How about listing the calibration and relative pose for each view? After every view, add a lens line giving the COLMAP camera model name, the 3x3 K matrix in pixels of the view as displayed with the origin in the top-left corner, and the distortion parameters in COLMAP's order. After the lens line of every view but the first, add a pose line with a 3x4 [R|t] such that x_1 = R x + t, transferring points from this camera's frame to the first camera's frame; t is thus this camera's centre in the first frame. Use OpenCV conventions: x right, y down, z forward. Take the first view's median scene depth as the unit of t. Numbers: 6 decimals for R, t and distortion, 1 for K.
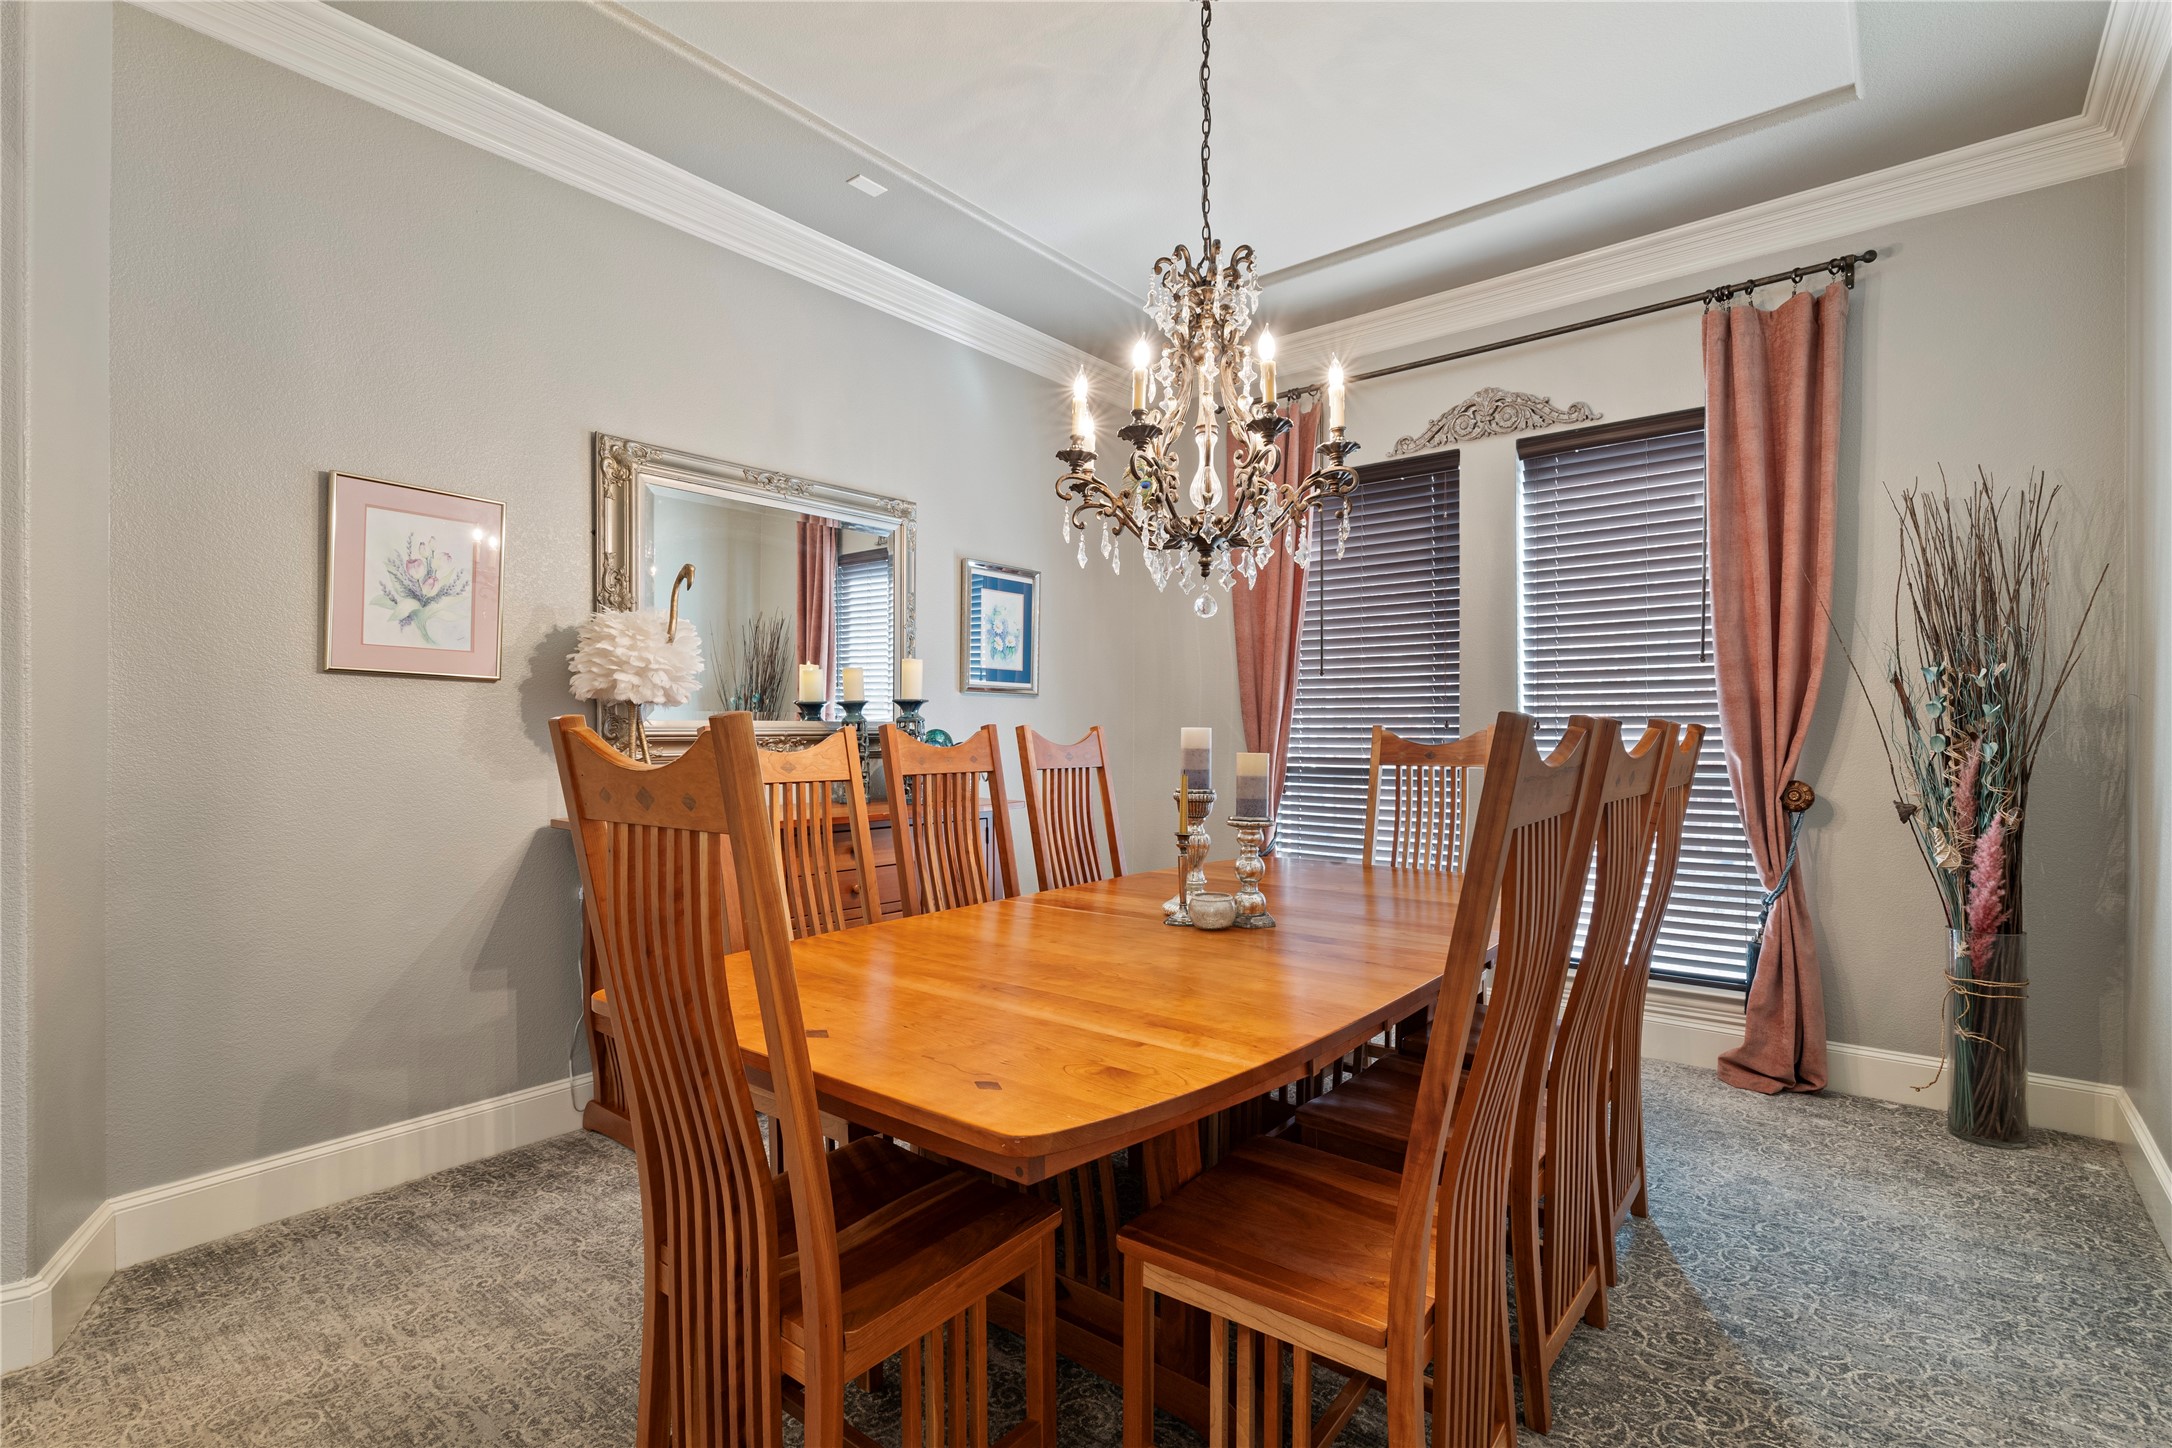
lens RADIAL K [[1009.3, 0, 1086.0], [0, 1009.3, 724.0], [0, 0, 1]] dist [-0.003113, 0.008332]
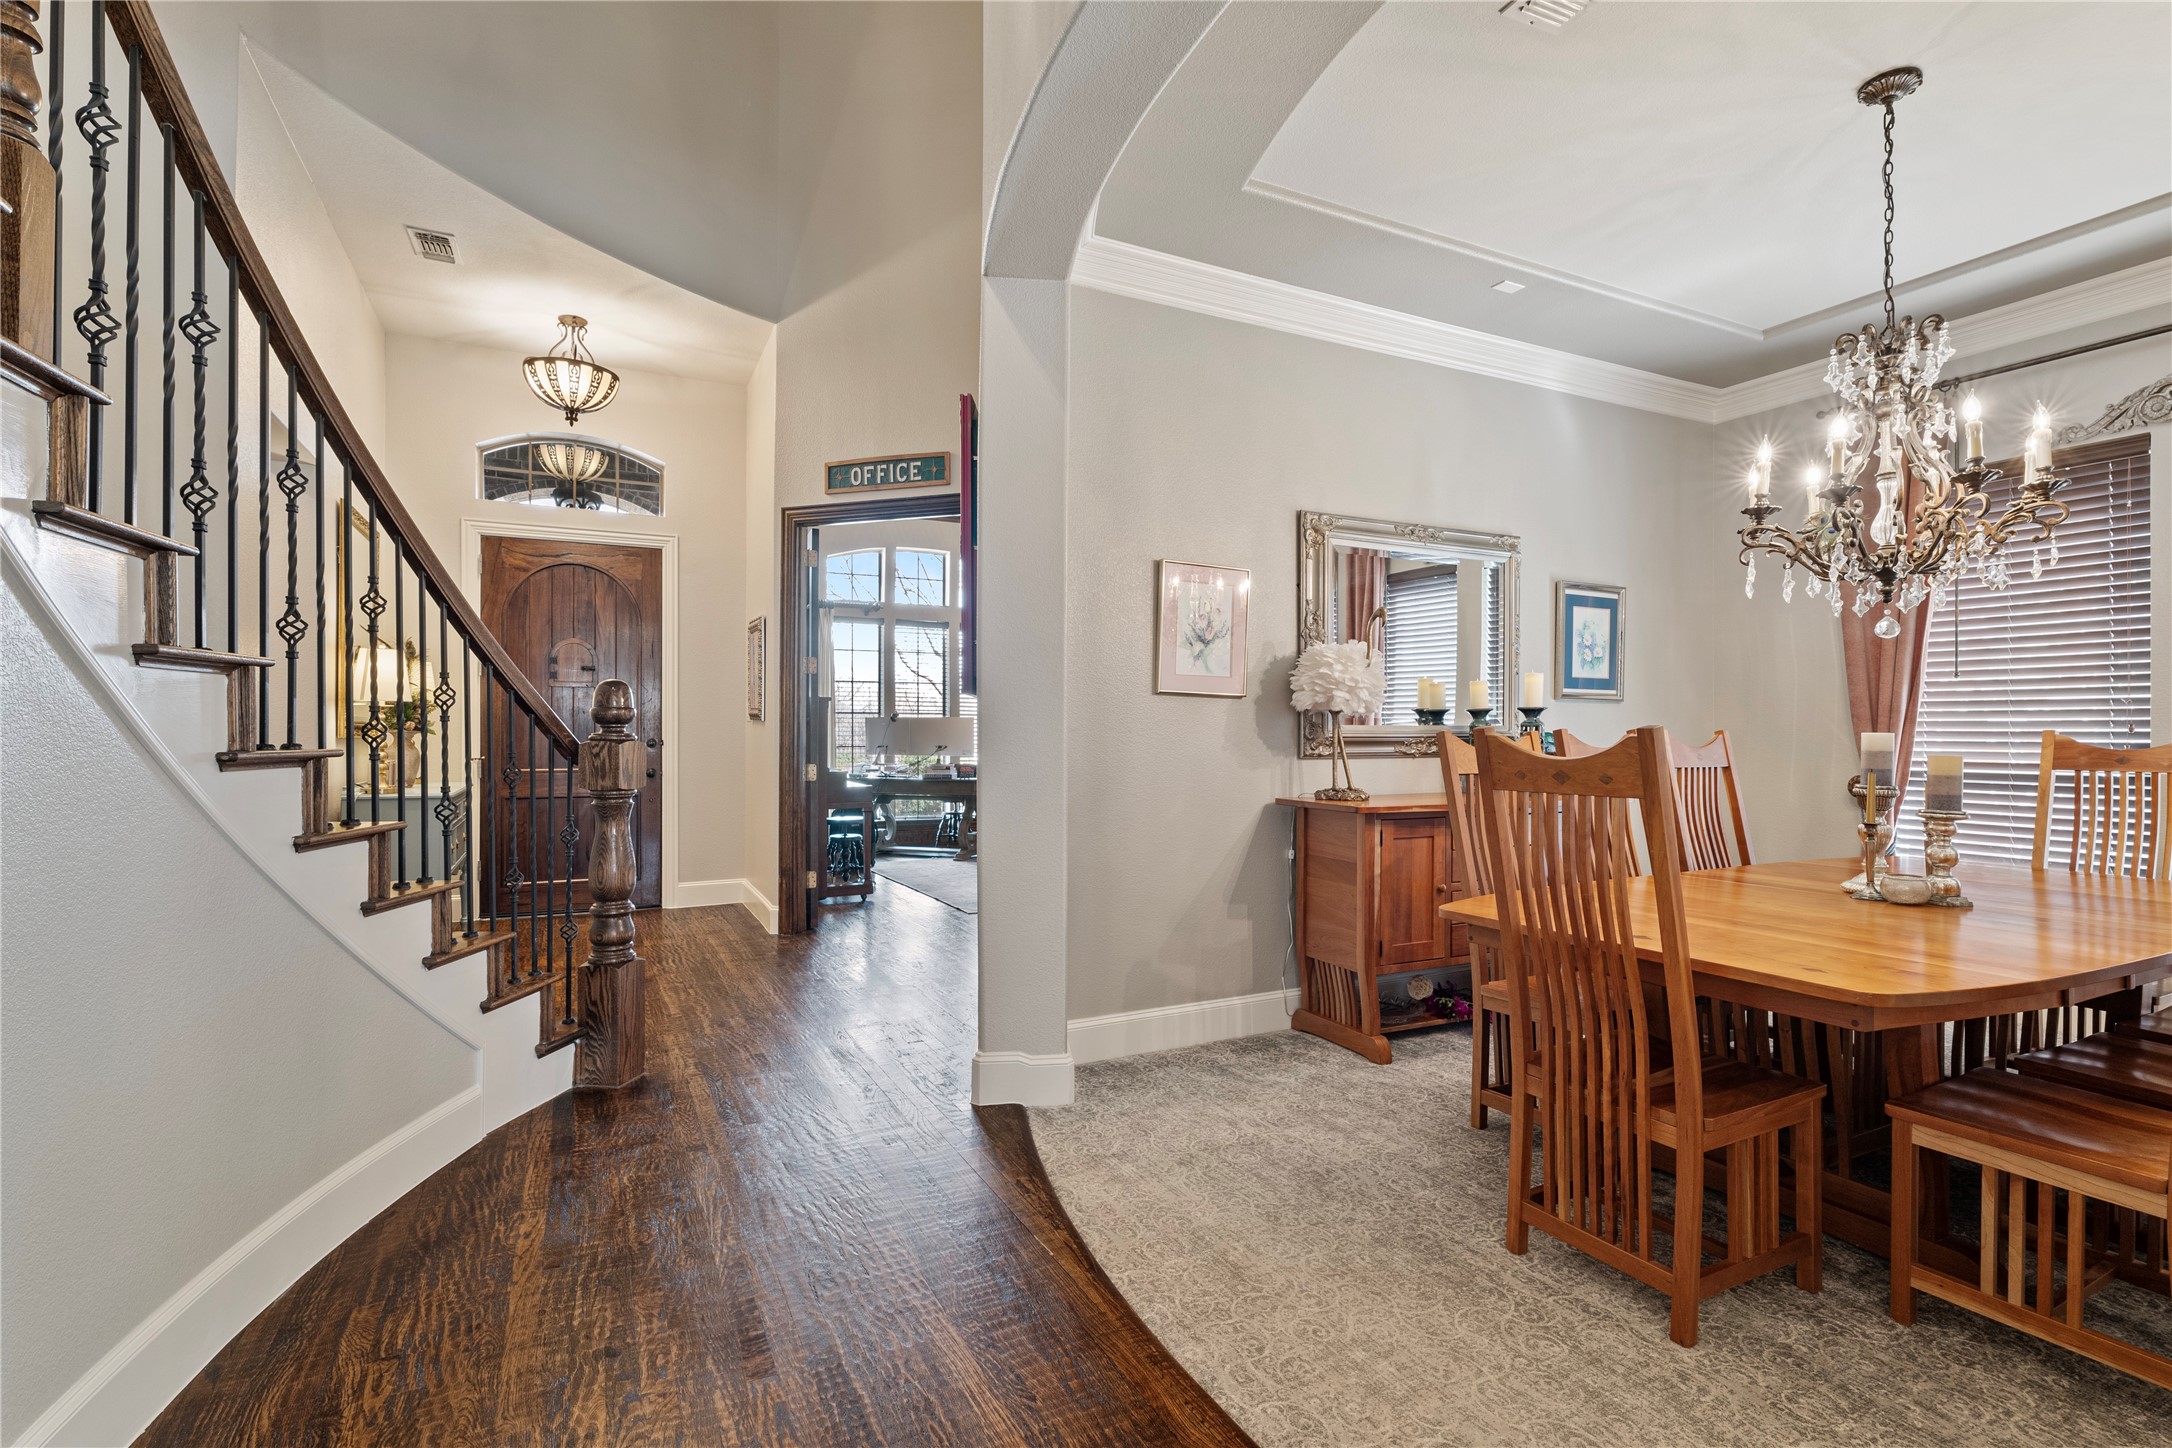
lens RADIAL K [[1016.1, 0, 1086.0], [0, 1016.1, 724.0], [0, 0, 1]] dist [-0.001138, 0.001463]
pose [[0.914241, -0.000599, -0.405171, -0.217982], [0.000386, 1.000000, -0.000607, -0.005502], [0.405171, 0.000399, 0.914241, -0.381720]]
